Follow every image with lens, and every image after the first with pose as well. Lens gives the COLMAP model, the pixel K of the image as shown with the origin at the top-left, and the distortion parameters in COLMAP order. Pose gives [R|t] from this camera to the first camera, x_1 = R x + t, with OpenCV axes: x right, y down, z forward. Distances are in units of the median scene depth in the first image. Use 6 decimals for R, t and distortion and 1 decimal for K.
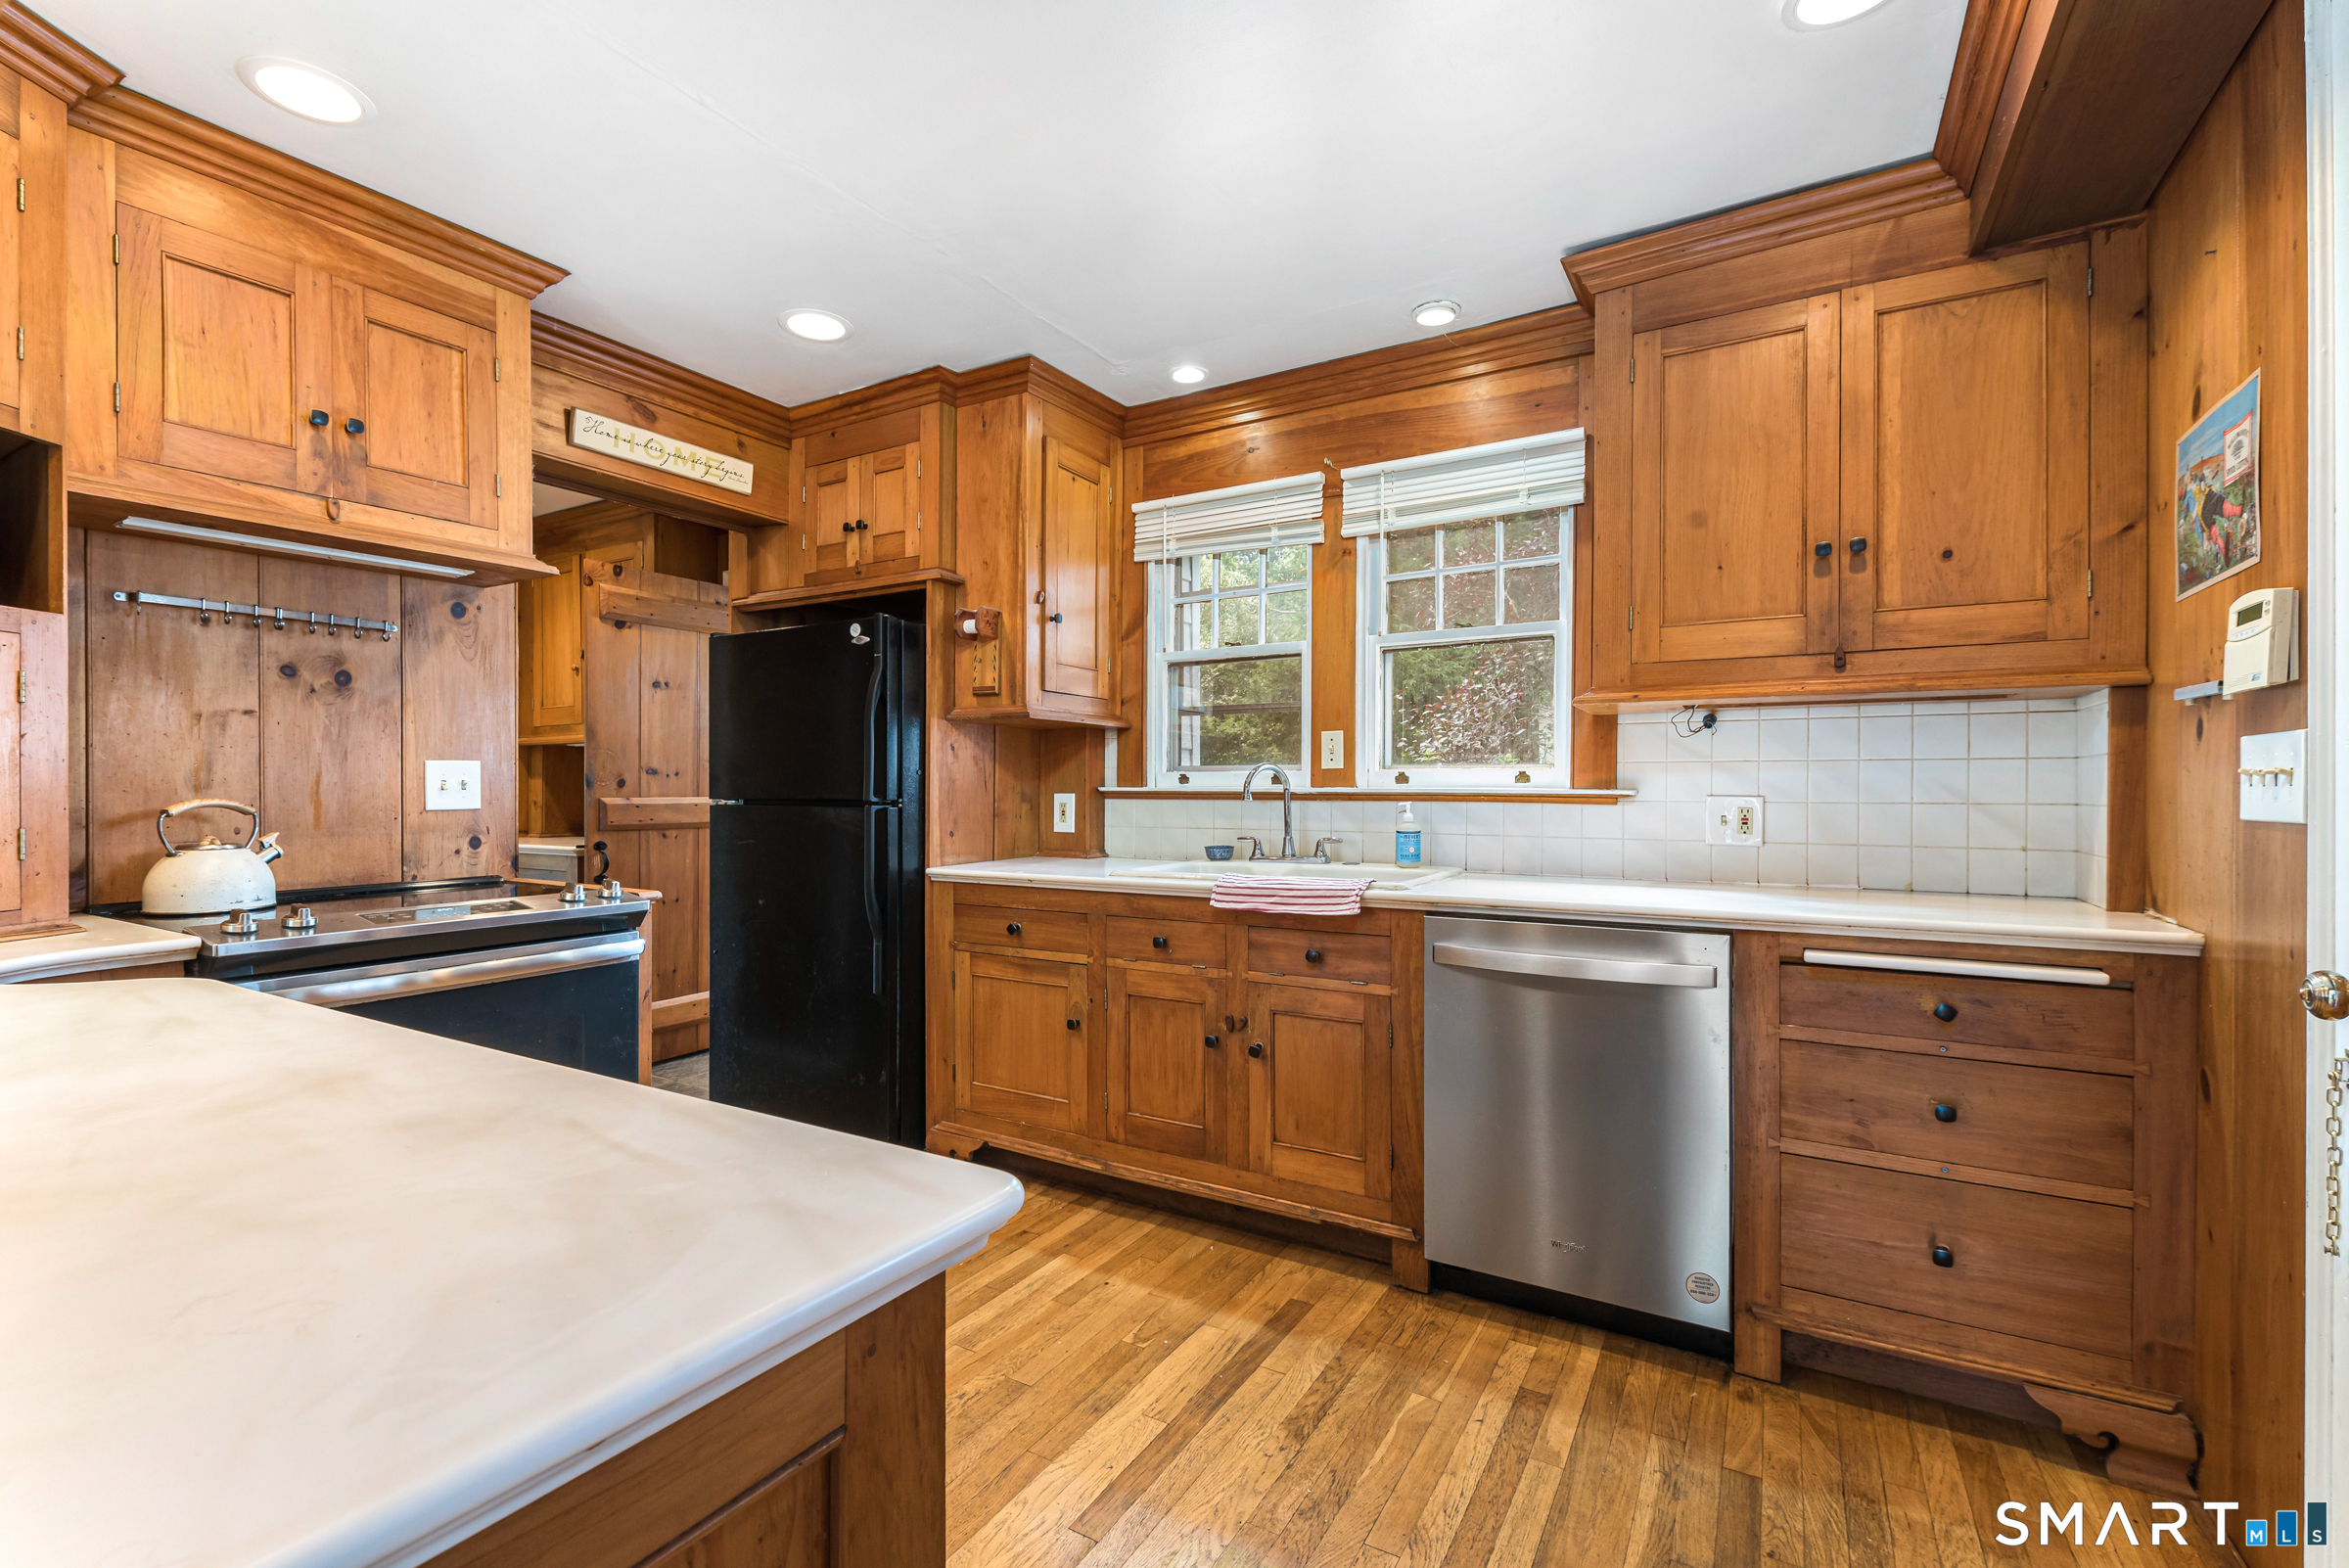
lens RADIAL K [[1043.8, 0, 1174.5], [0, 1043.8, 784.0], [0, 0, 1]] dist [0.028599, -0.000002]
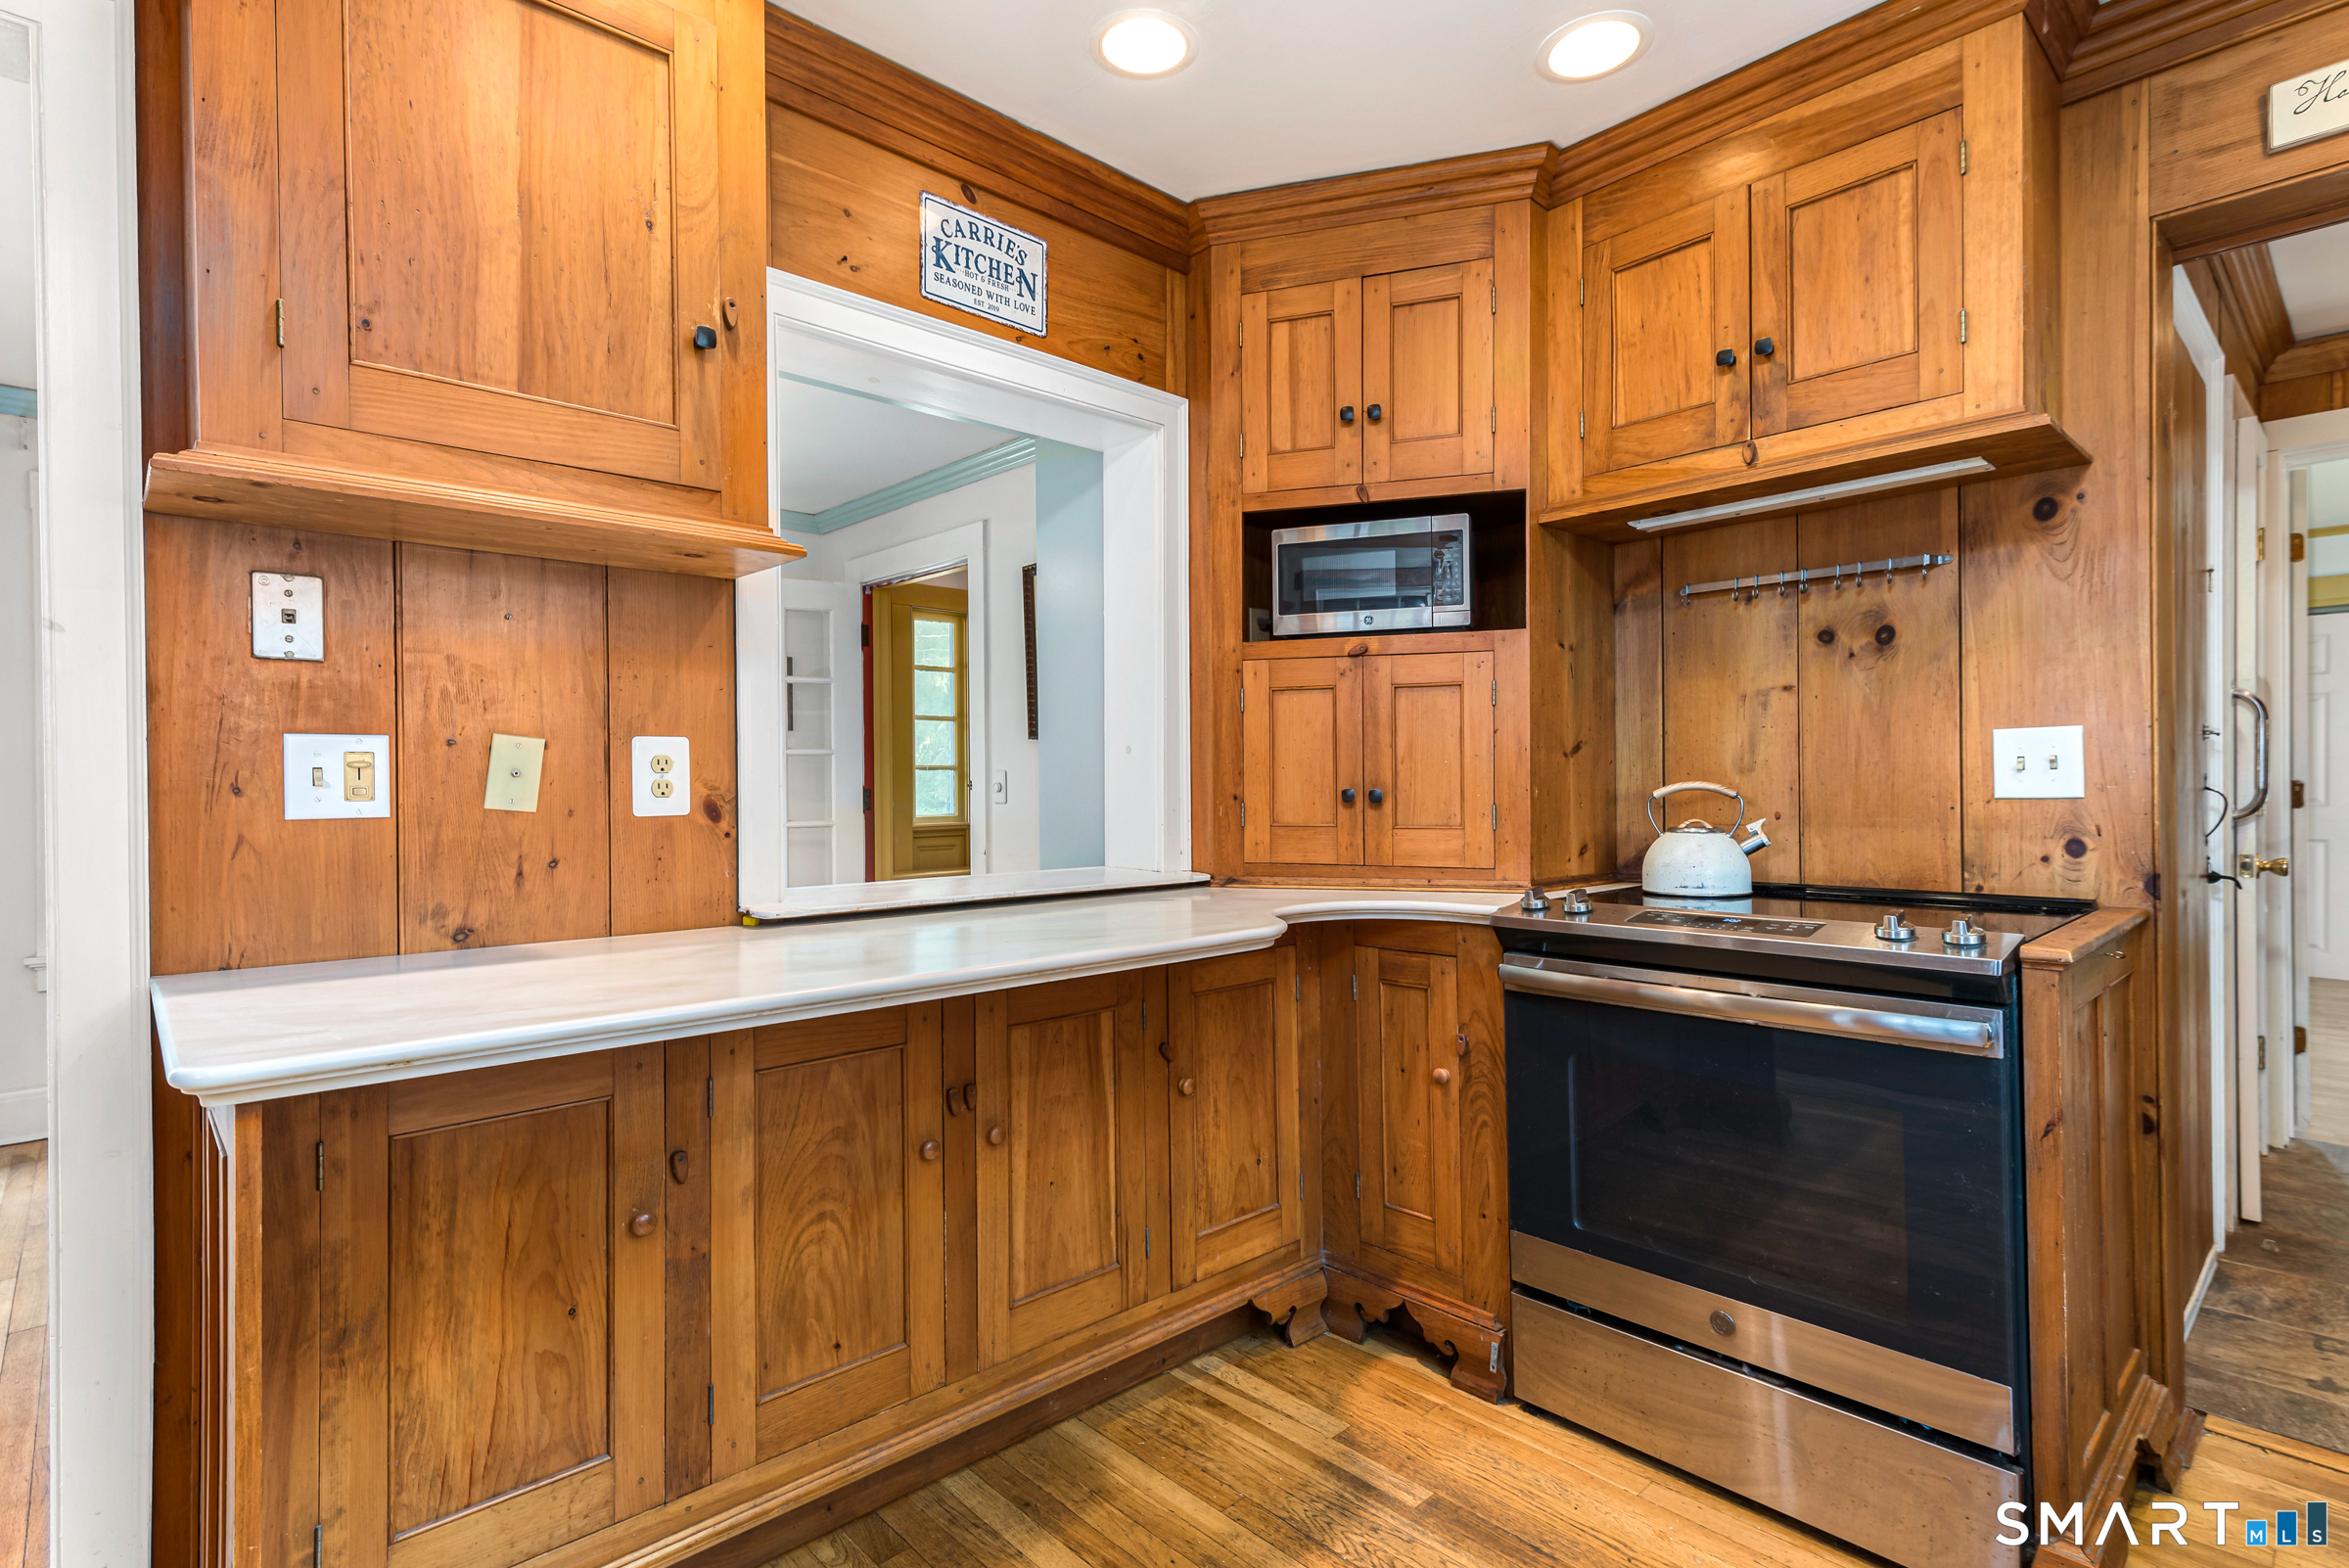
lens RADIAL K [[1147.2, 0, 1104.6], [0, 1147.2, 790.2], [0, 0, 1]] dist [0.016193, 0.000138]
pose [[-0.297634, 0.010314, -0.954624, 0.265923], [0.012845, 0.999894, 0.006799, 0.006846], [0.954594, -0.010239, -0.297735, 0.734140]]
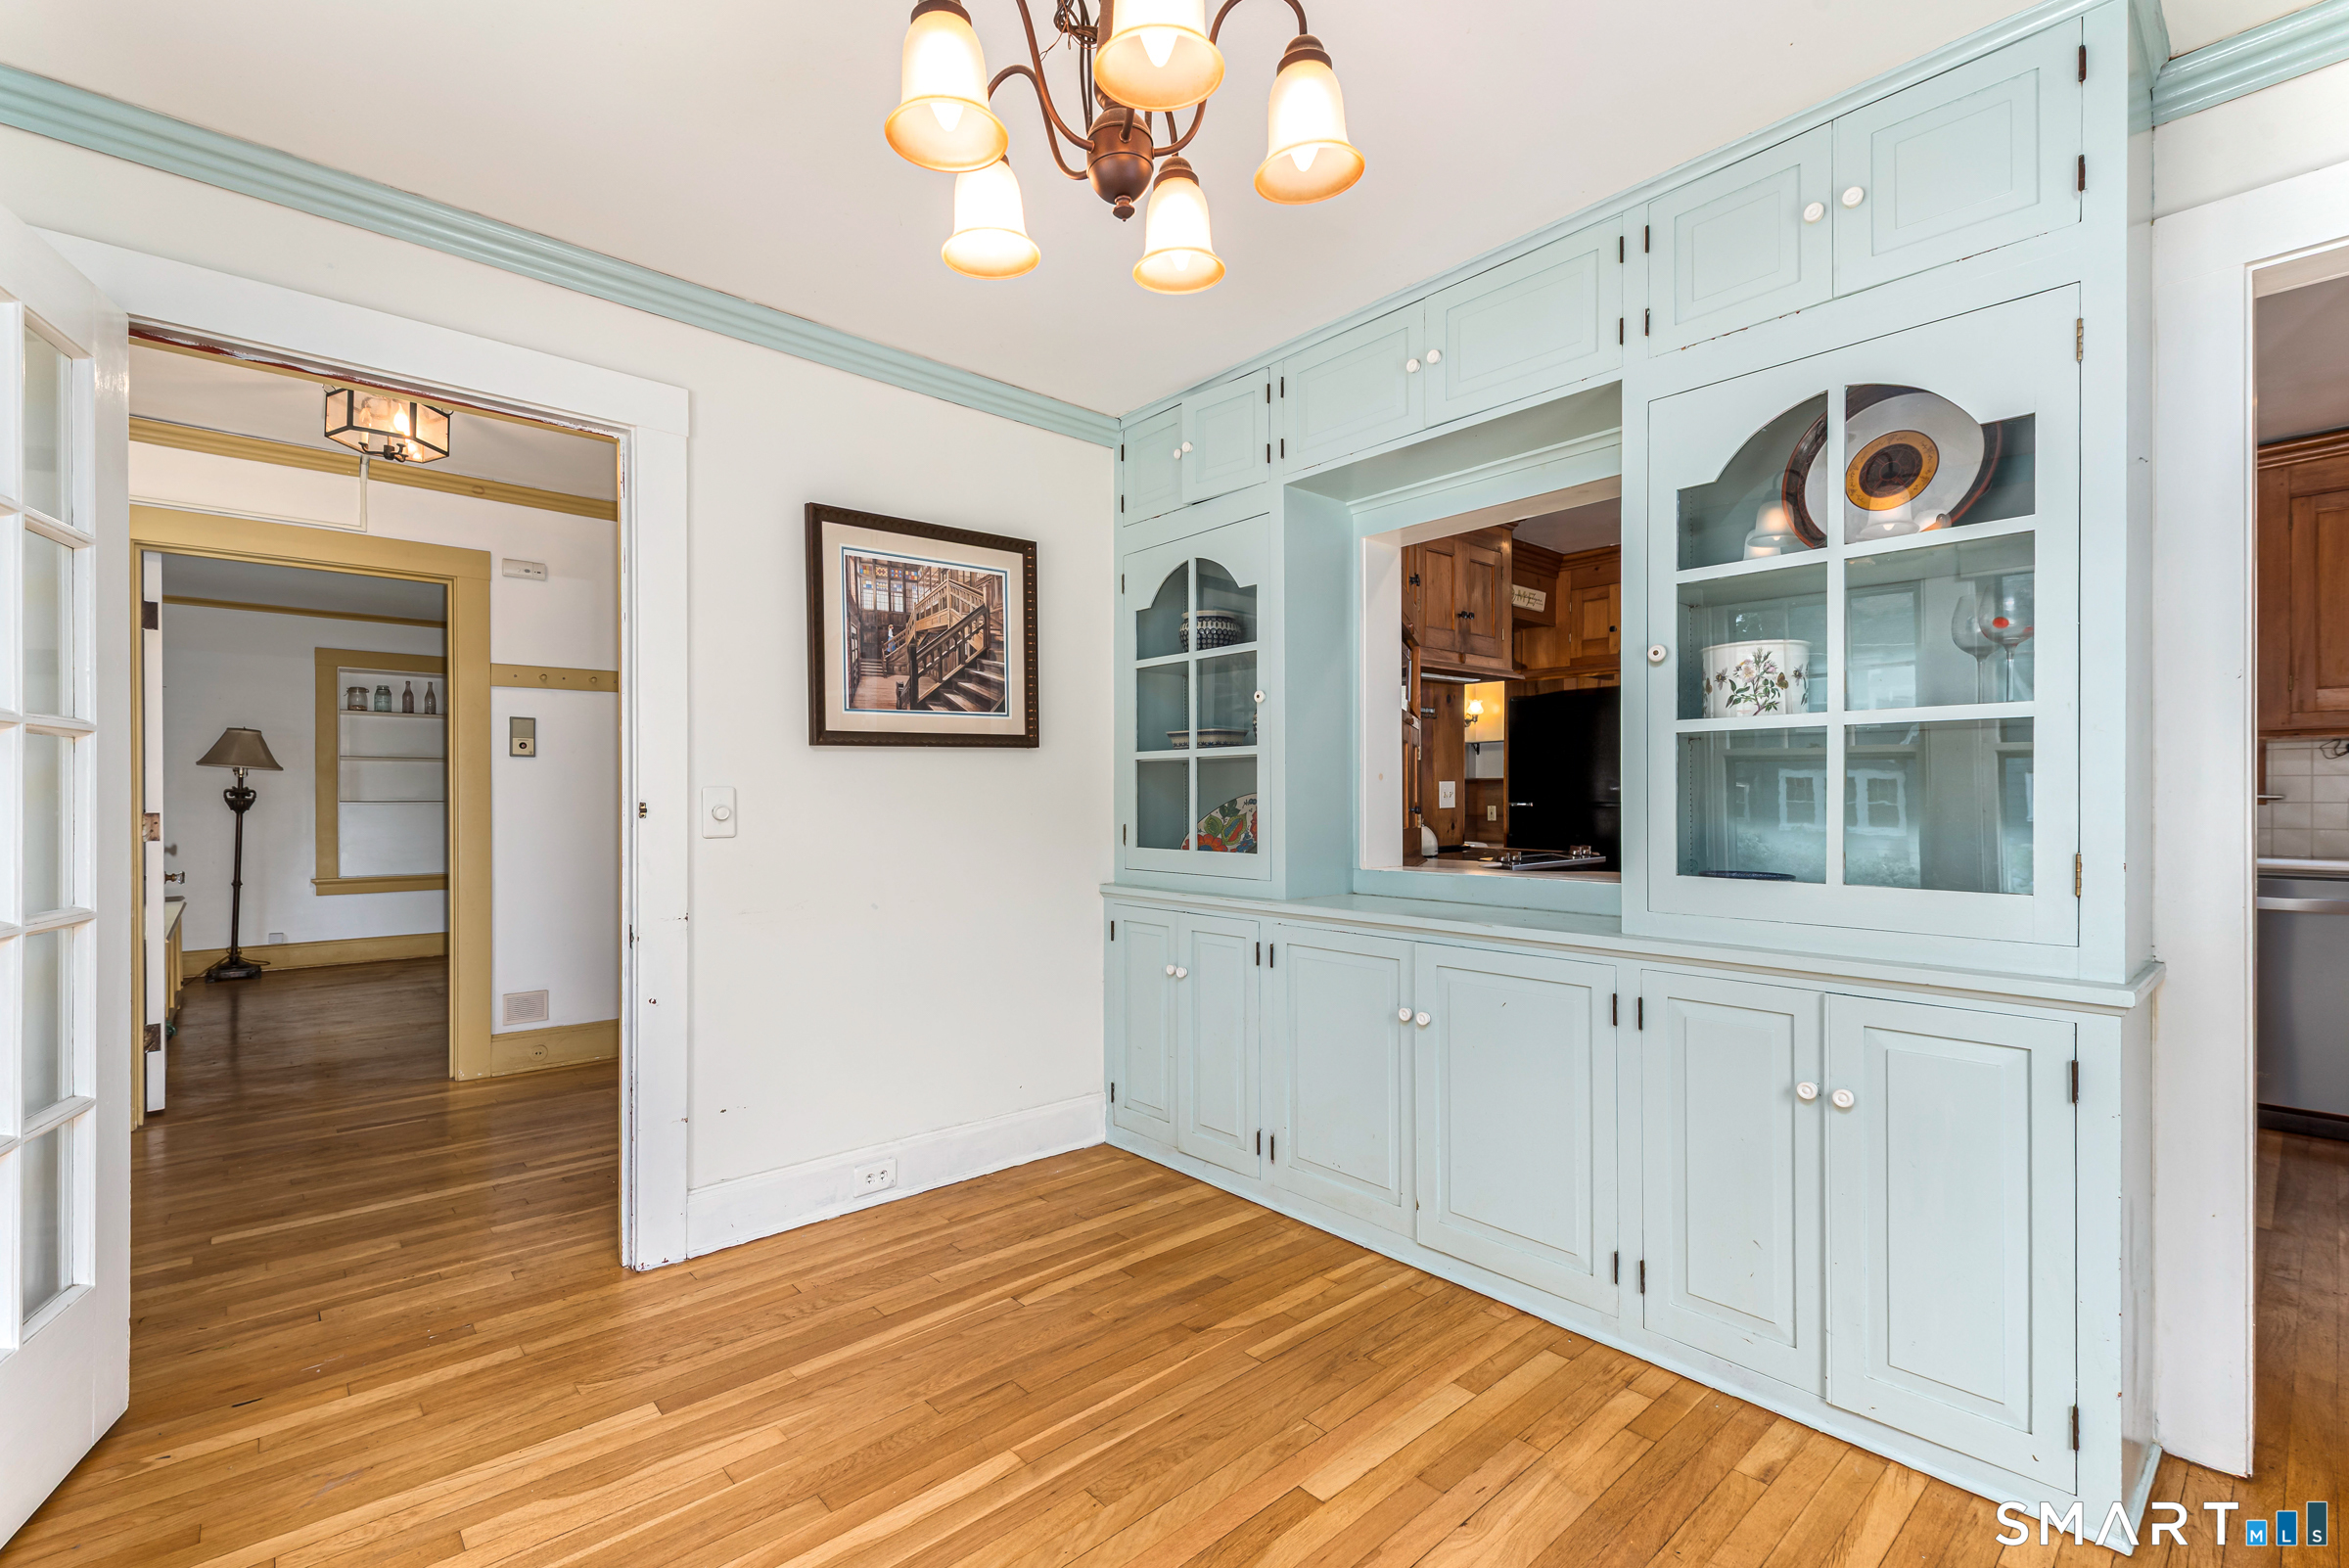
lens RADIAL K [[1034.5, 0, 1155.0], [0, 1034.5, 798.9], [0, 0, 1]] dist [0.003720, -0.000140]
pose [[0.952705, -0.005222, -0.303850, -0.710347], [0.007865, 0.999941, 0.007476, -0.010517], [0.303794, -0.009512, 0.952690, -0.988496]]
